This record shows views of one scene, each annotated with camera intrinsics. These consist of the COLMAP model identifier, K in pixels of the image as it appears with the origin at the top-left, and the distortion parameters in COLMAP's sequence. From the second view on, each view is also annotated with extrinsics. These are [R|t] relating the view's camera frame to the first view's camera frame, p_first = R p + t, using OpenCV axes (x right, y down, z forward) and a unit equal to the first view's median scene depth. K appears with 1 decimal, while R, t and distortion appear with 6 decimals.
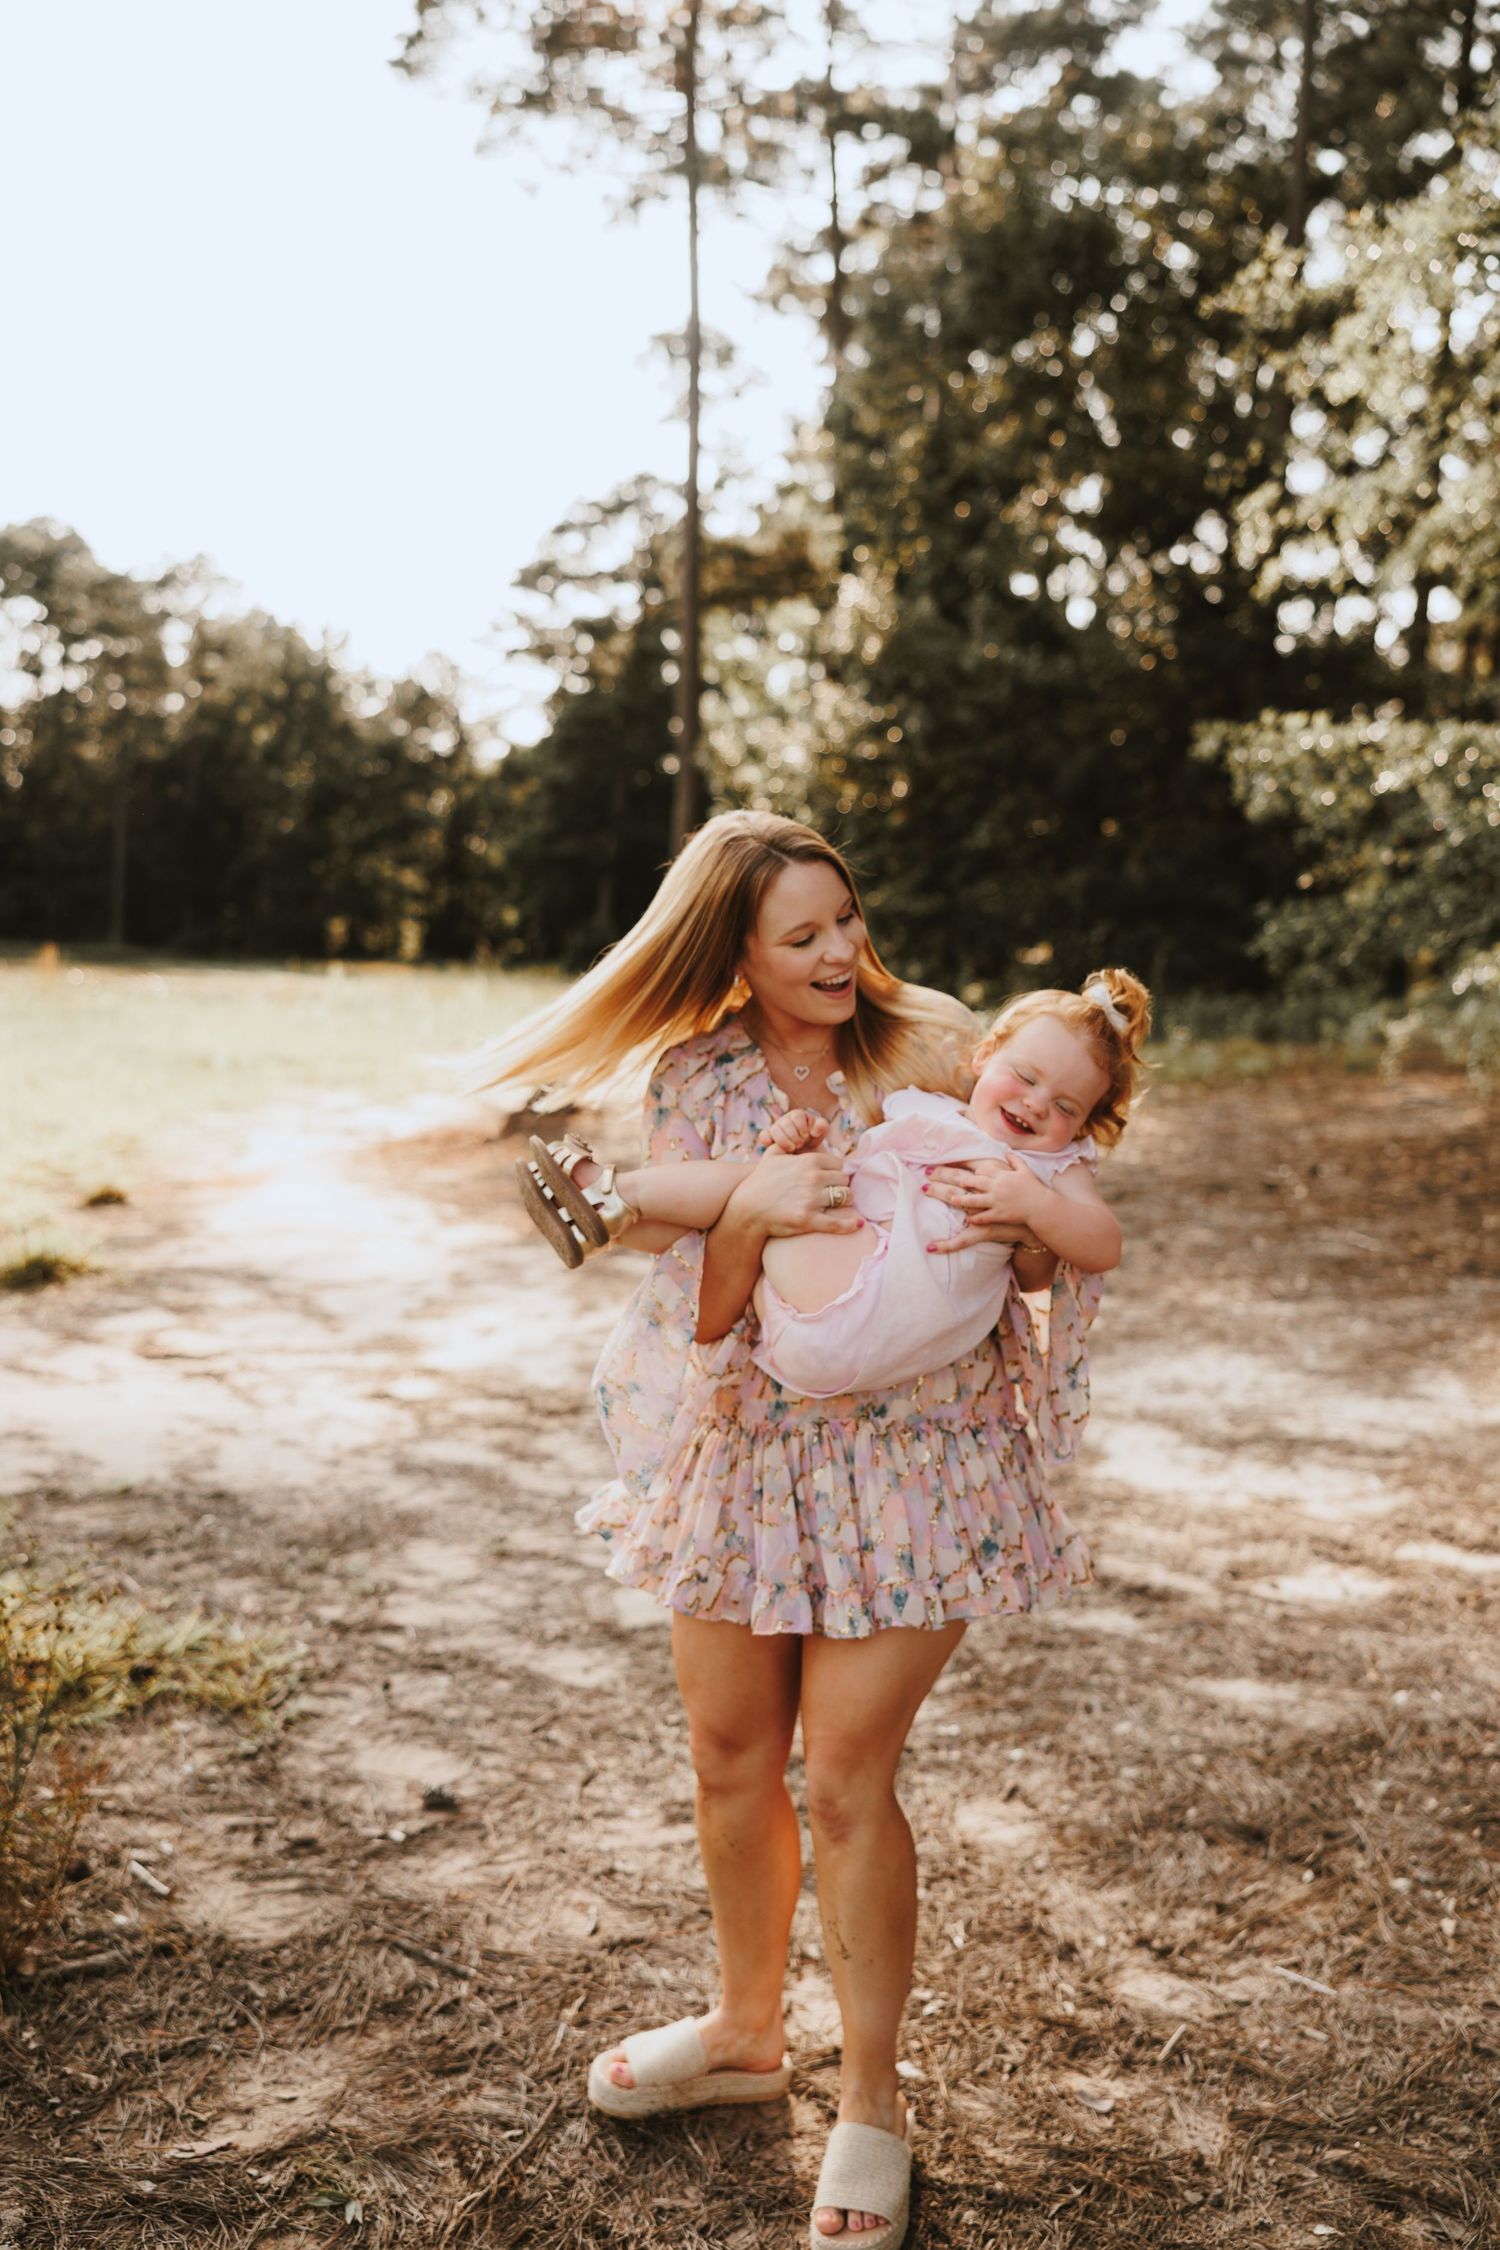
lens RADIAL K [[1926.1, 0, 750.0], [0, 1926.1, 1125.0], [0, 0, 1]] dist [0.004326, -0.001240]
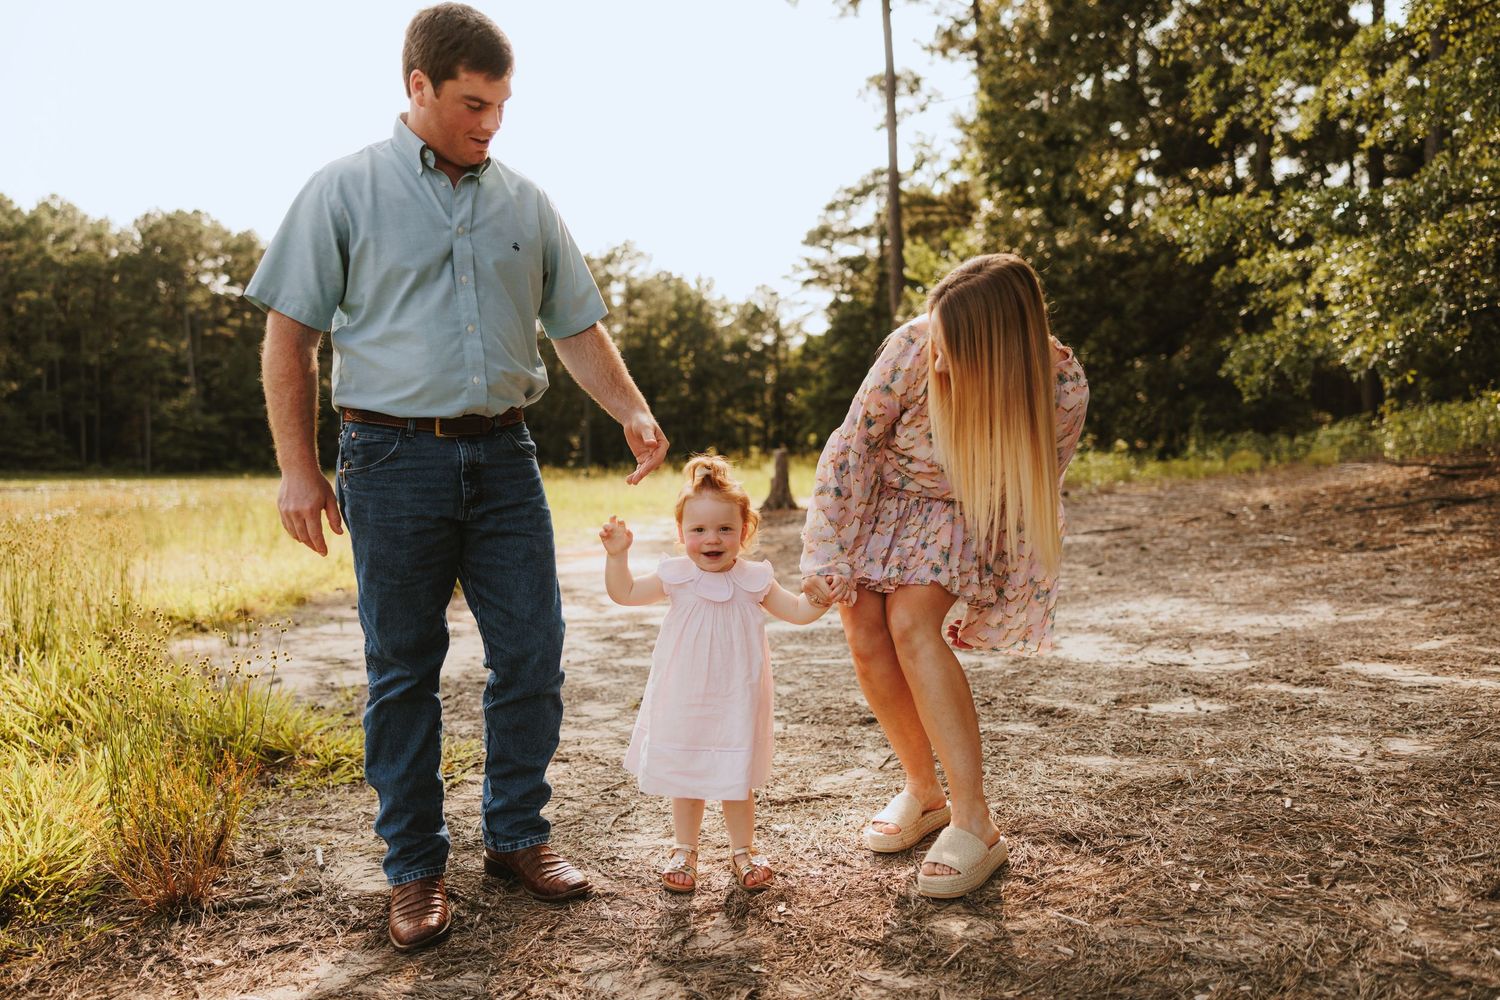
lens RADIAL K [[1158.6, 0, 764.4], [0, 1158.6, 495.1], [0, 0, 1]] dist [0.012064, 0.012462]
pose [[0.982618, -0.050380, -0.178671, 0.125338], [0.038324, 0.996790, -0.070298, 0.106121], [0.181639, 0.062229, 0.981394, 0.084258]]
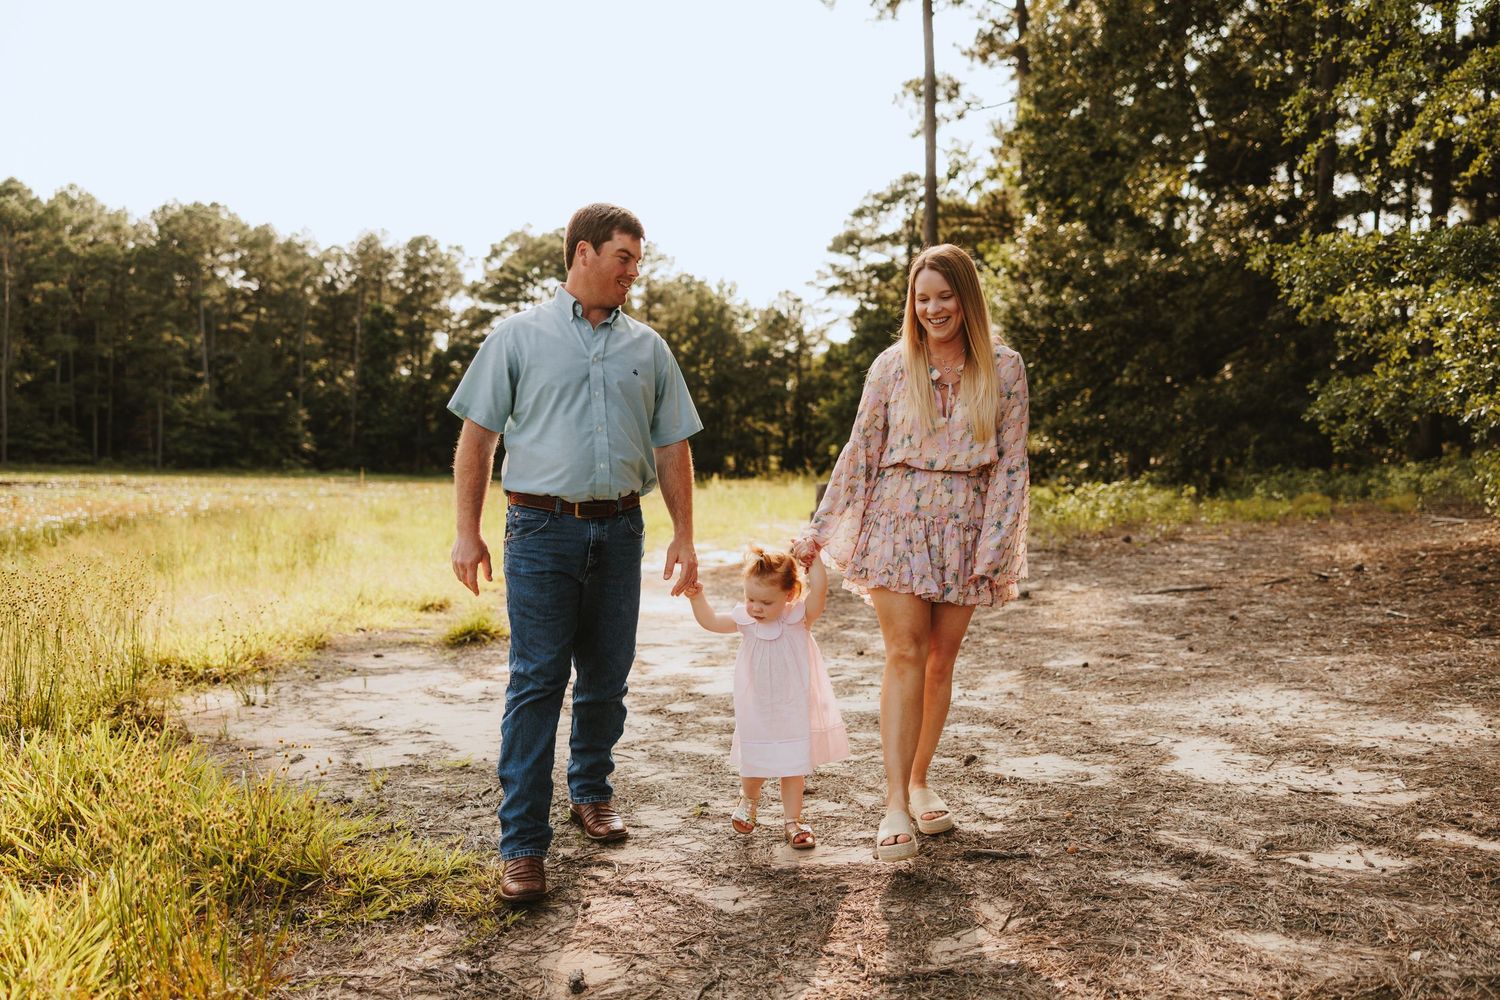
lens RADIAL K [[1176.7, 0, 750.0], [0, 1176.7, 500.0], [0, 0, 1]] dist [0.025436, -0.002876]
pose [[0.979118, -0.025601, -0.201674, 0.068981], [0.011420, 0.997399, -0.071172, 0.050632], [0.202972, 0.067383, 0.976863, 0.147452]]
